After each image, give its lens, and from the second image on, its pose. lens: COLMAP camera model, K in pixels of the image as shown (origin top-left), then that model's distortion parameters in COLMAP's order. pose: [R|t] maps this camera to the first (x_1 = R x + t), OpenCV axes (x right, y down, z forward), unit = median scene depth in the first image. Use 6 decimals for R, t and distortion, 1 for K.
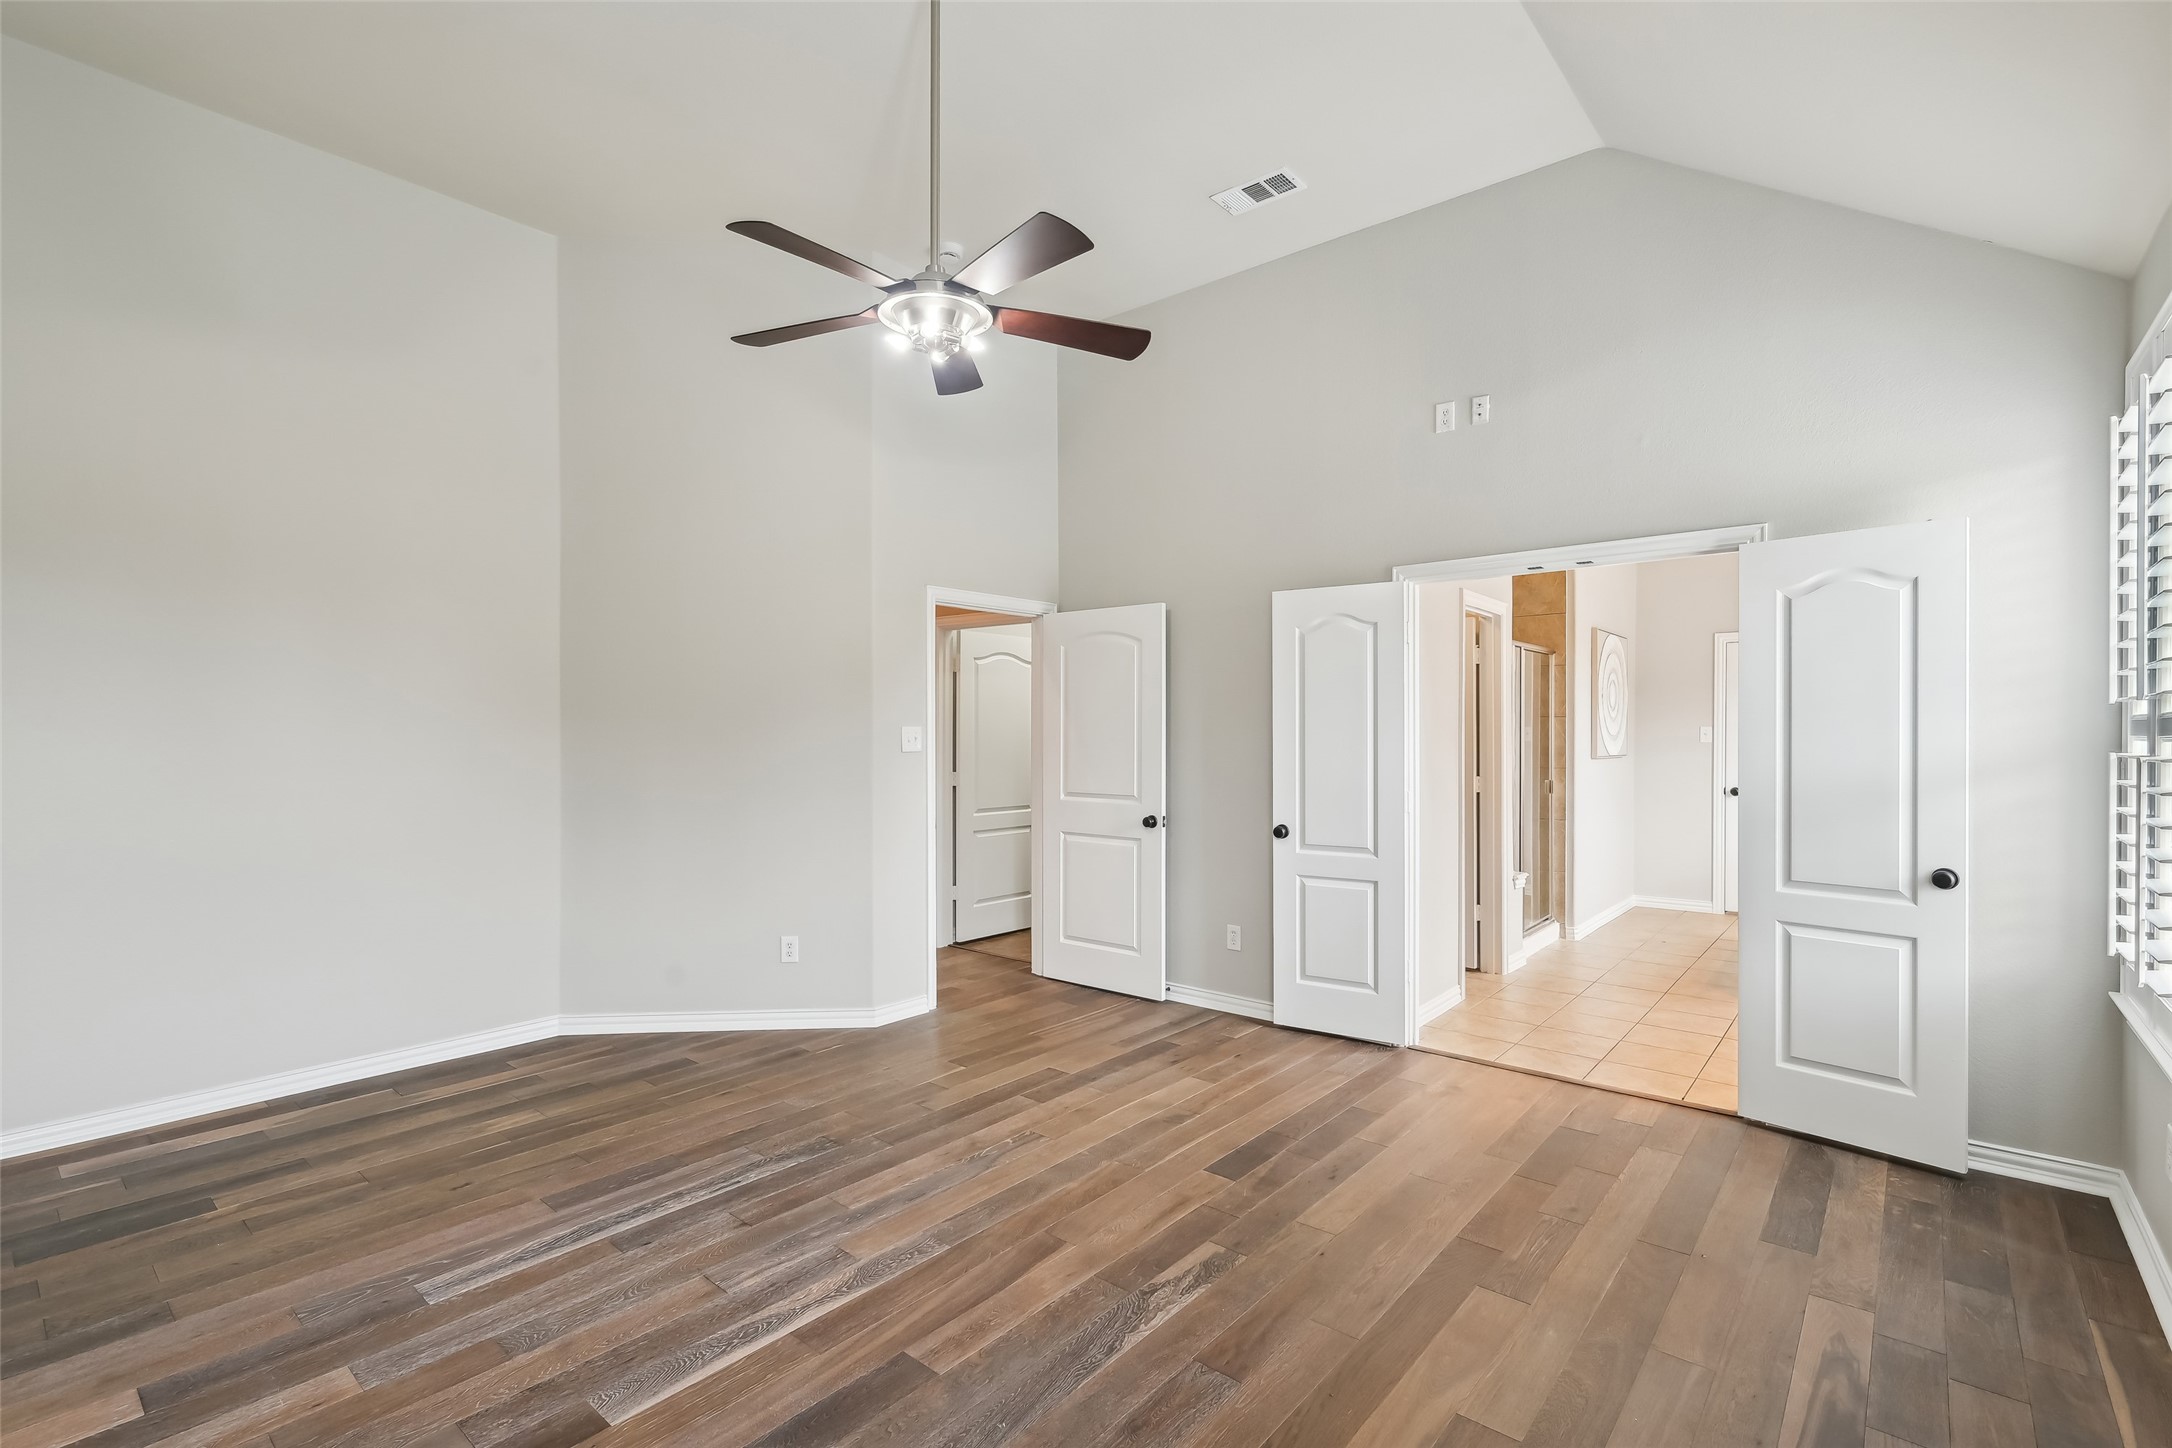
lens RADIAL K [[994.3, 0, 1088.9], [0, 994.3, 734.8], [0, 0, 1]] dist [-0.002091, -0.001460]
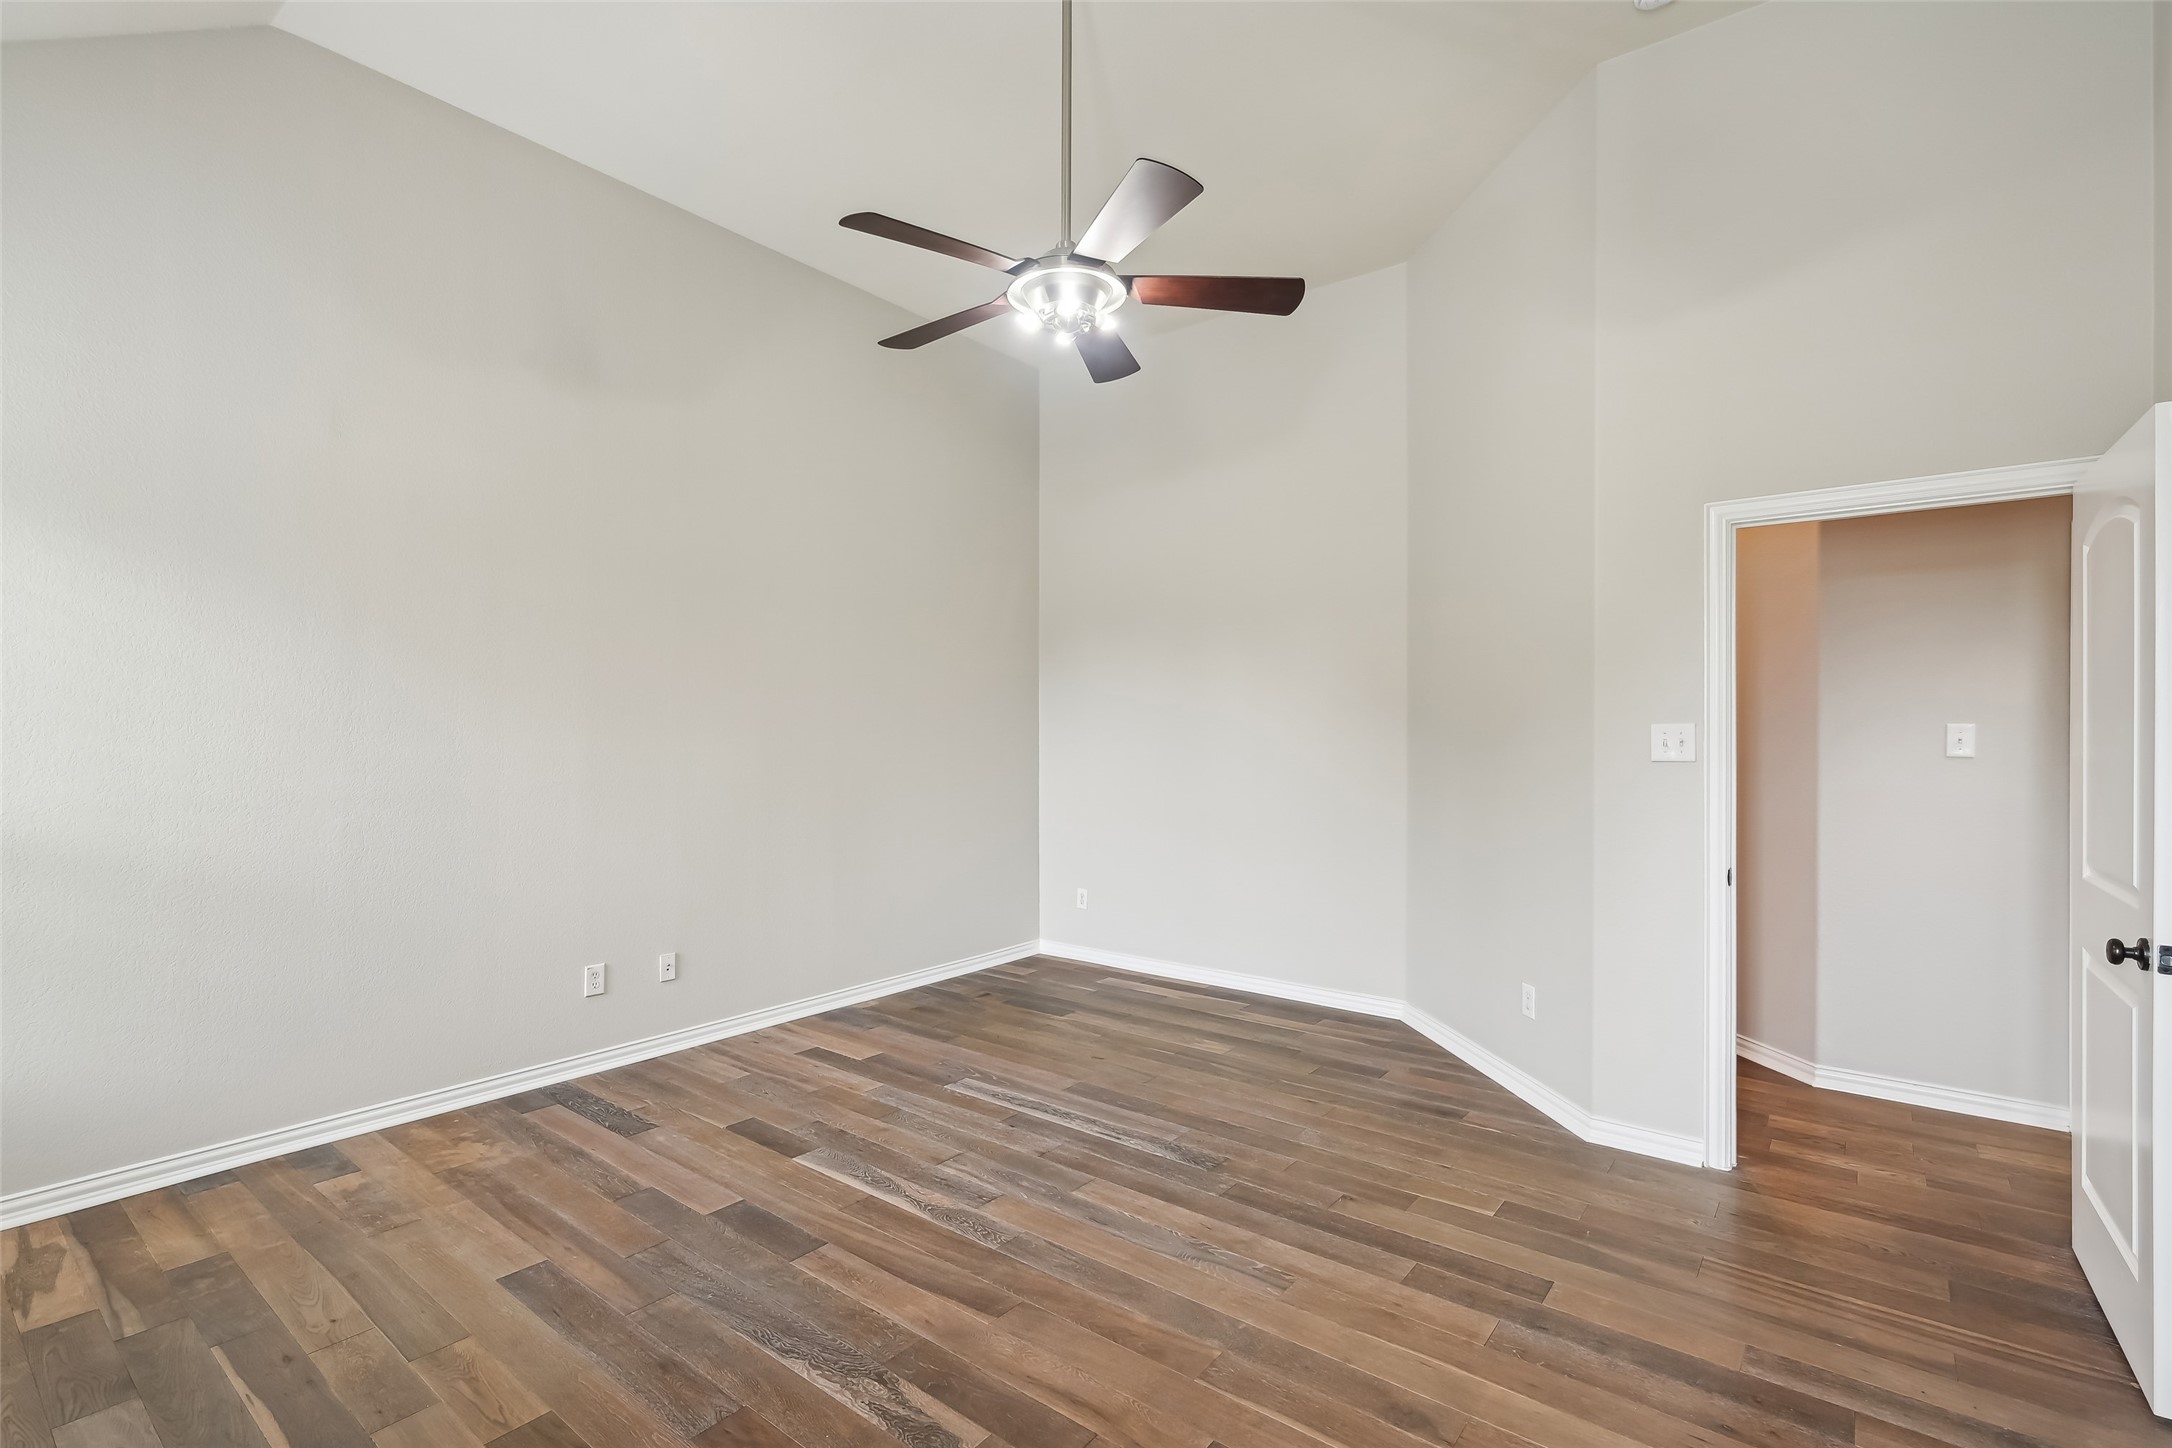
lens RADIAL K [[994.3, 0, 1075.2], [0, 994.3, 724.1], [0, 0, 1]] dist [-0.002091, -0.001460]
pose [[0.029138, -0.006009, -0.999557, 0.764440], [-0.006456, 0.999960, -0.006200, -0.001719], [0.999555, 0.006634, 0.029098, 0.937032]]
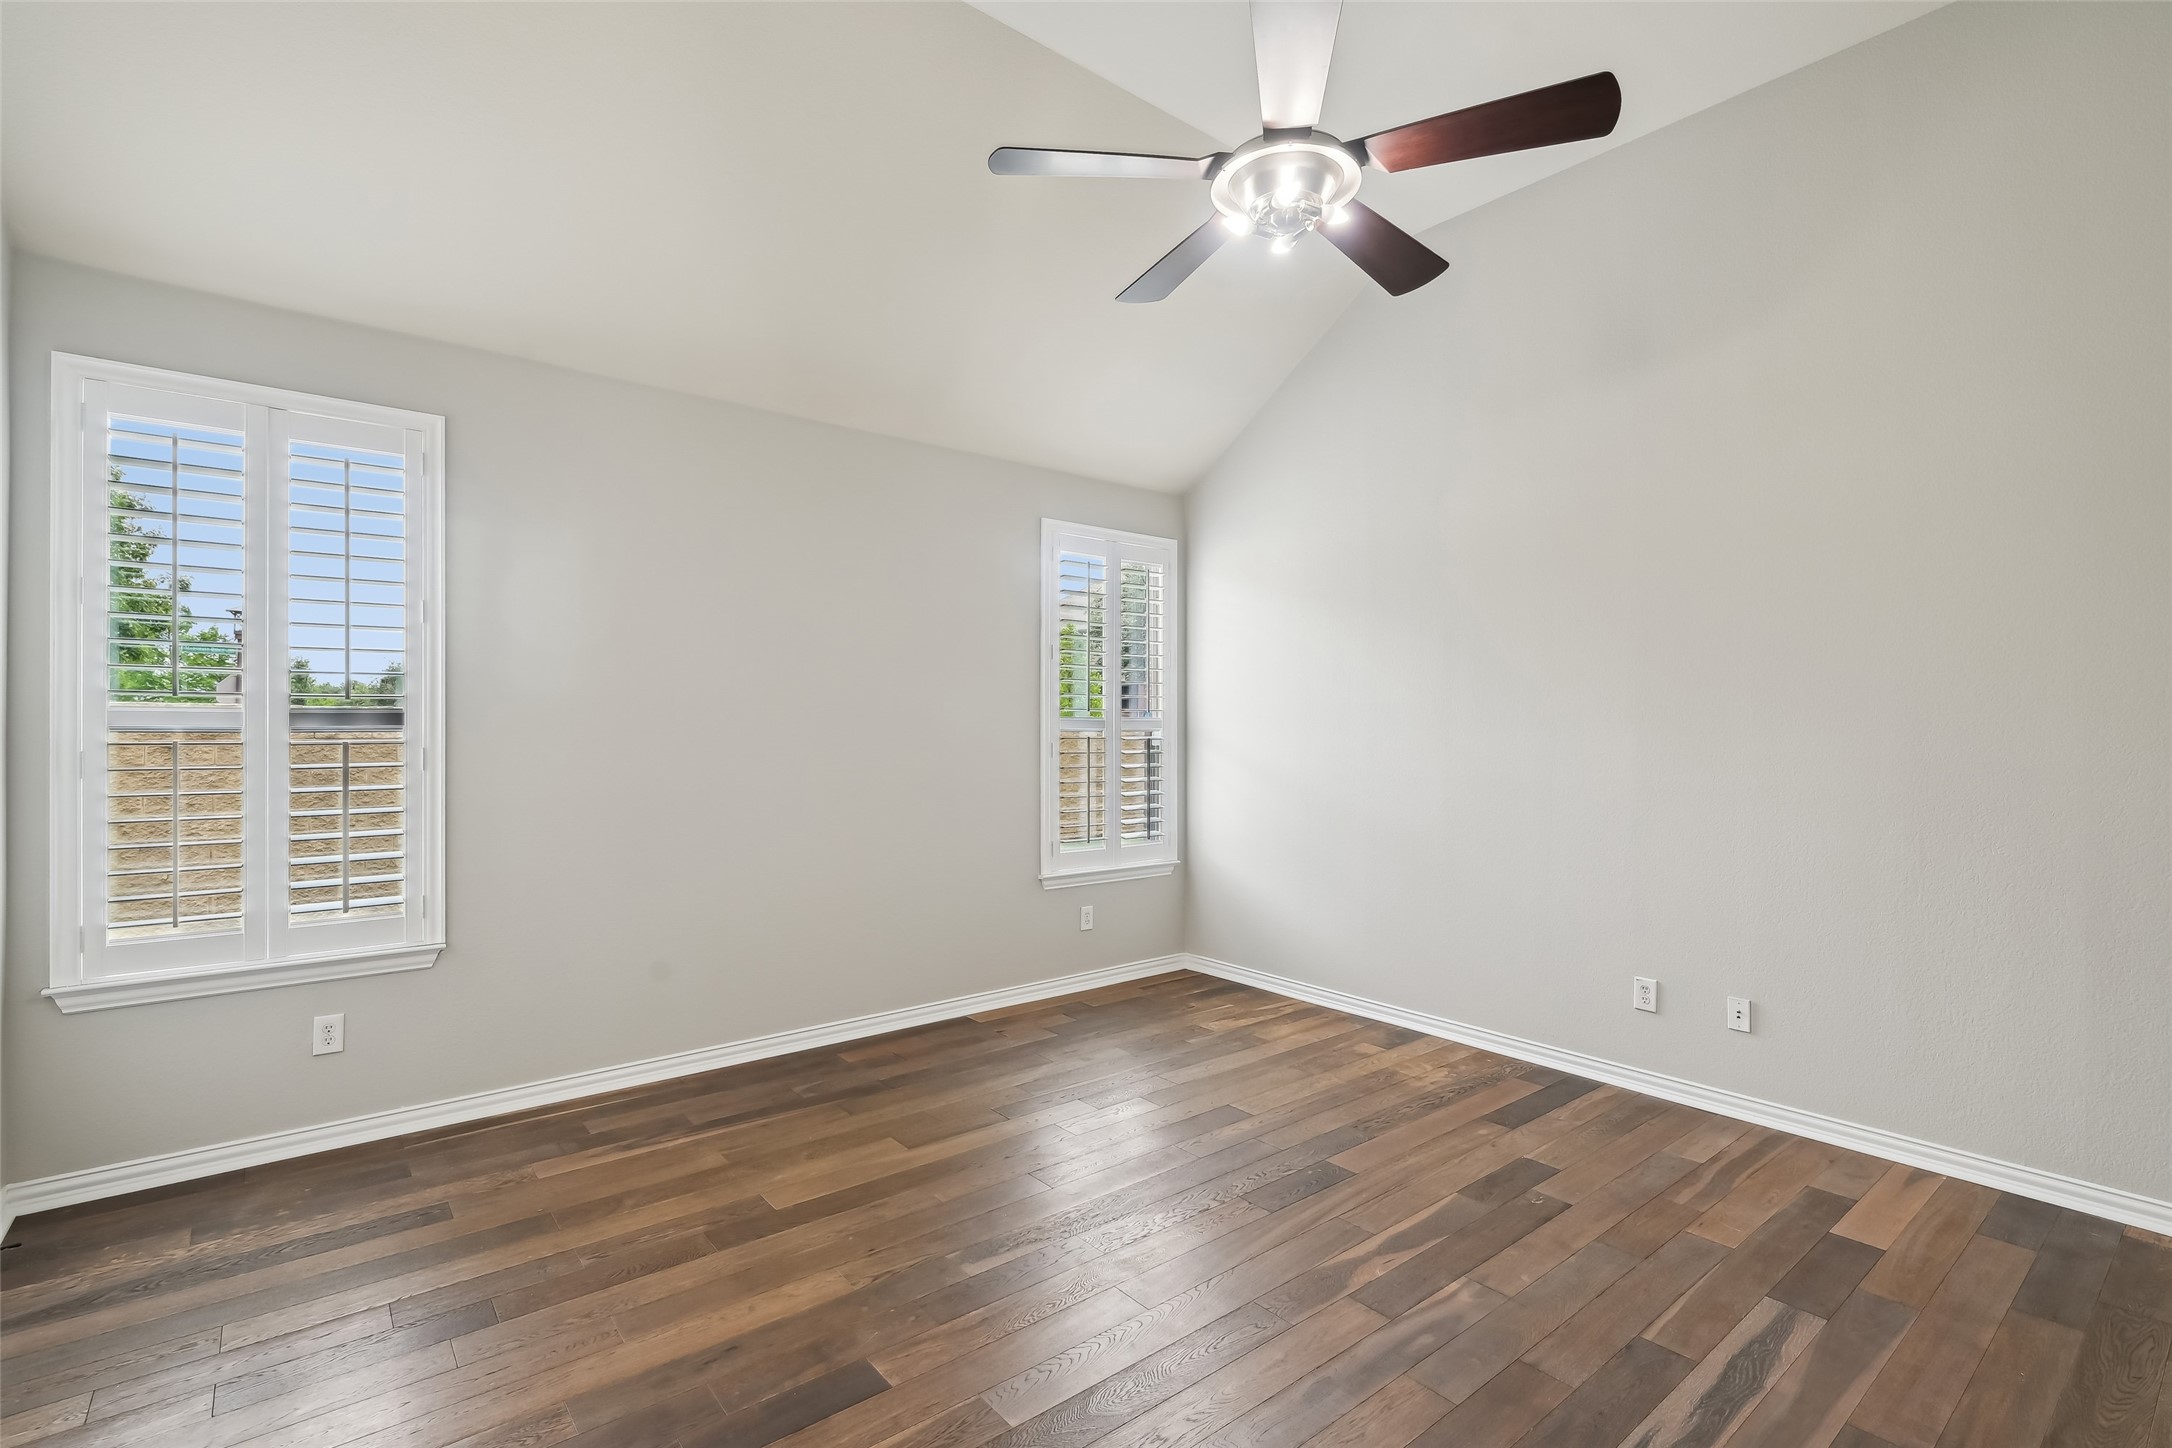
lens RADIAL K [[994.3, 0, 1075.5], [0, 994.3, 722.0], [0, 0, 1]] dist [-0.002091, -0.001460]
pose [[-0.981244, -0.001764, 0.192759, -0.138052], [-0.001325, 0.999996, 0.002405, -0.007128], [-0.192763, 0.002104, -0.981243, 1.706080]]
